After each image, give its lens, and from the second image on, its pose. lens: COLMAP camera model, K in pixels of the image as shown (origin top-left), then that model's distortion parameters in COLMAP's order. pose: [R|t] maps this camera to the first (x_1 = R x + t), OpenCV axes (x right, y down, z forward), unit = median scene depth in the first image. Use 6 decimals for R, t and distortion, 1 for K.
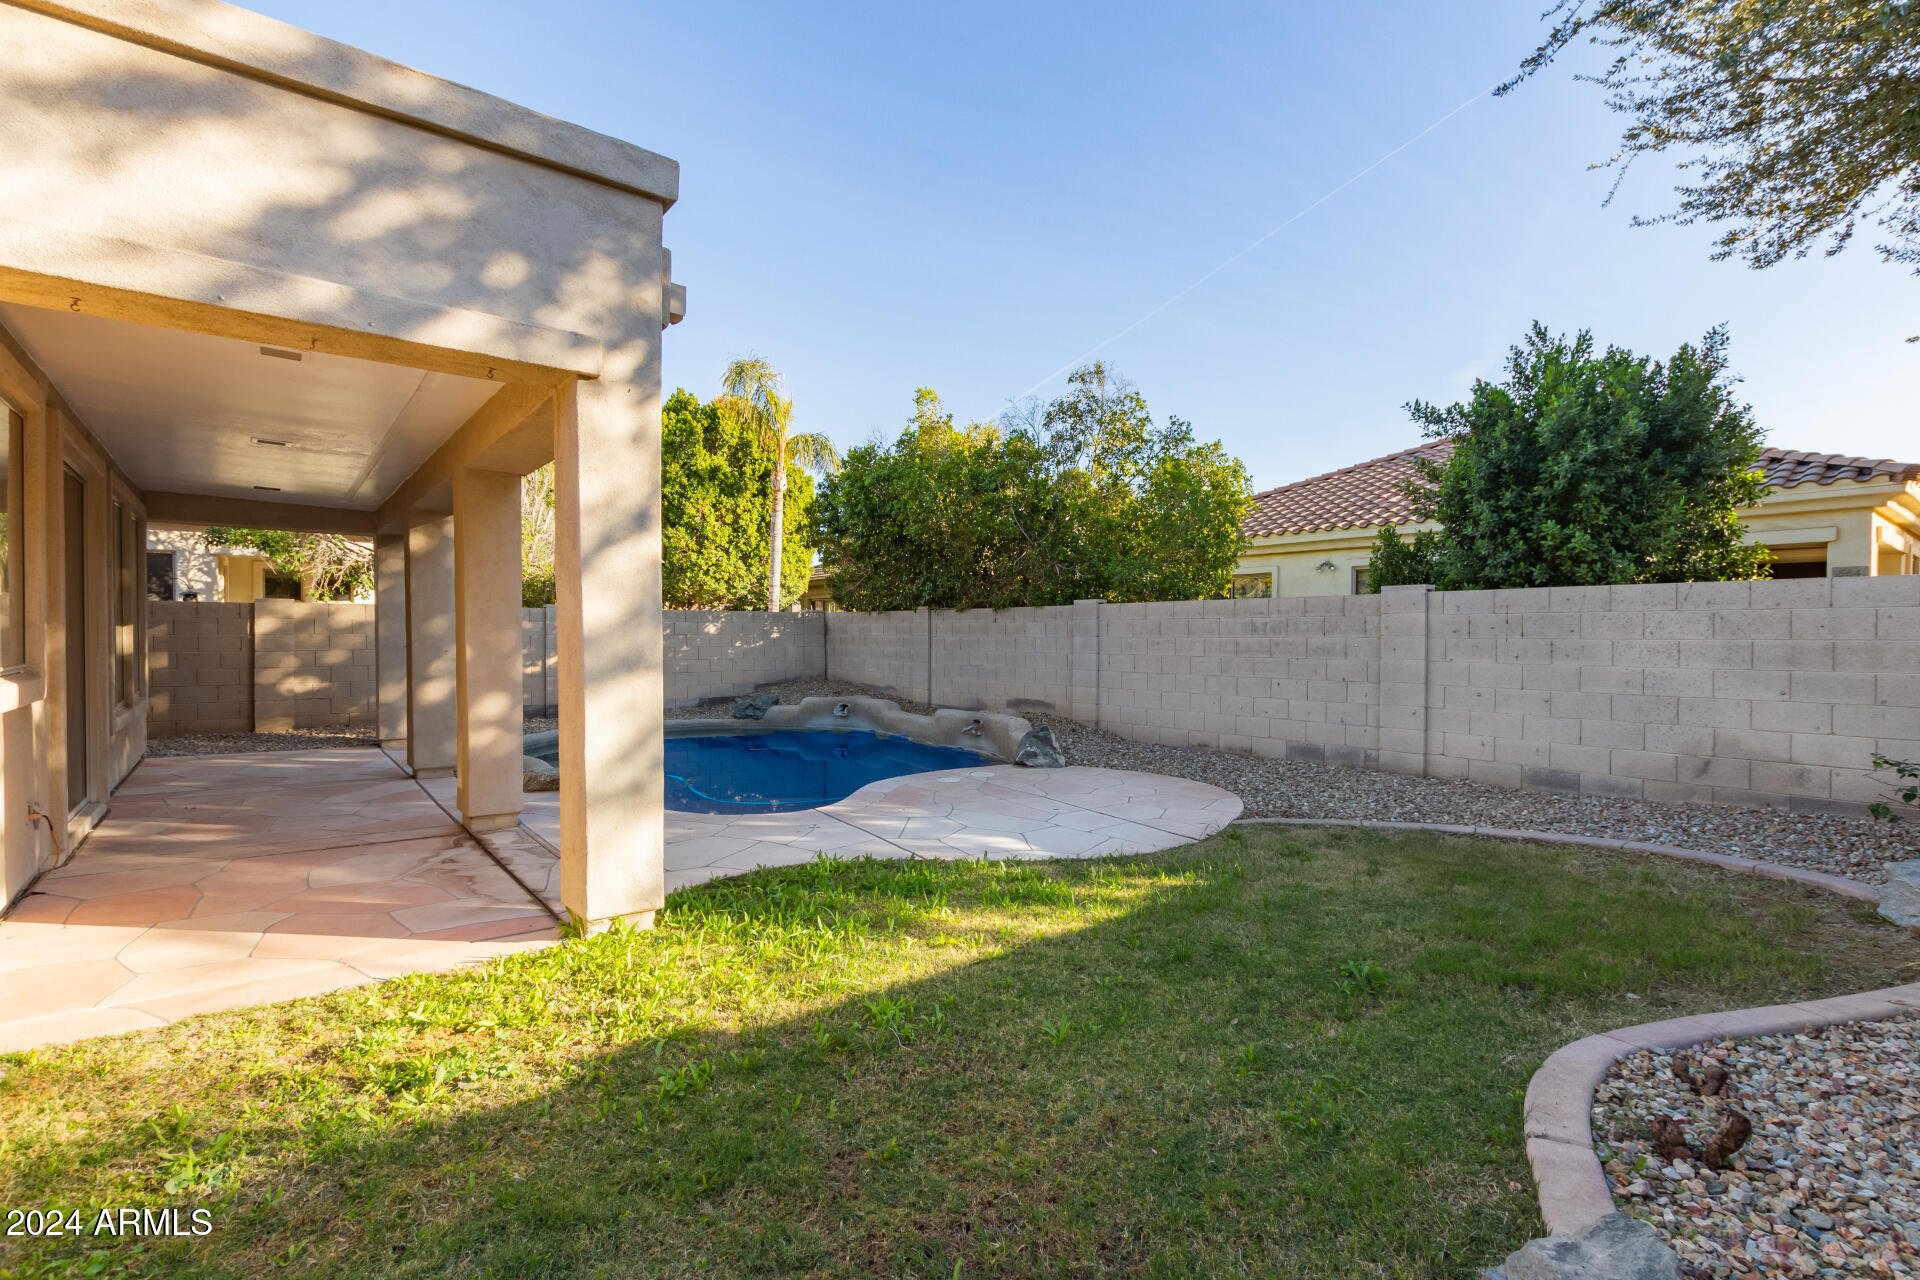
lens RADIAL K [[878.0, 0, 947.5], [0, 878.0, 644.9], [0, 0, 1]] dist [-0.000780, -0.000063]
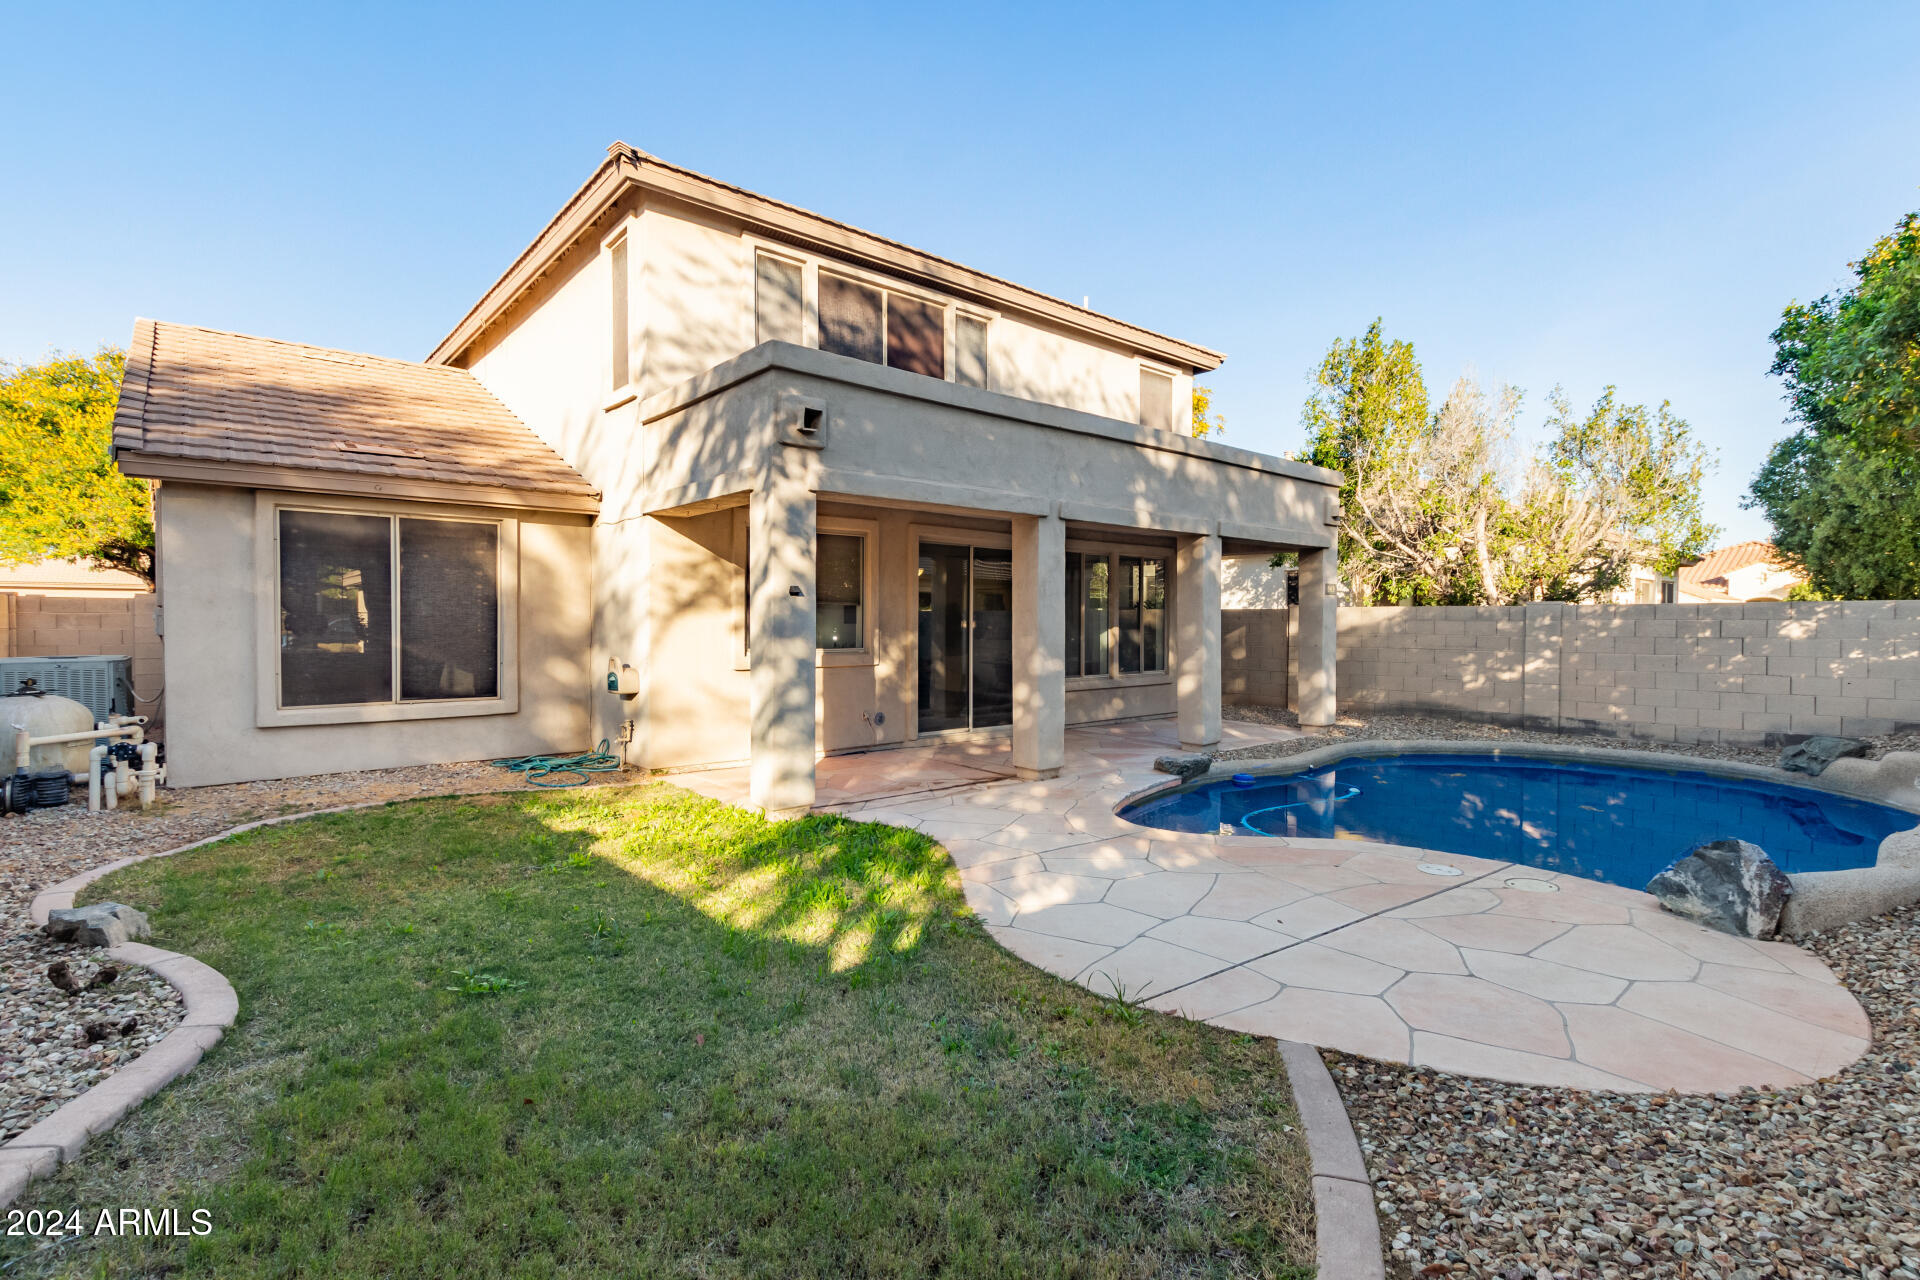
lens RADIAL K [[855.7, 0, 960.0], [0, 855.7, 640.0], [0, 0, 1]] dist [0.003218, 0.000457]
pose [[0.066201, 0.015284, -0.997689, 0.356203], [-0.014130, 0.999797, 0.014379, -0.012228], [0.997706, 0.013145, 0.066403, 0.351585]]
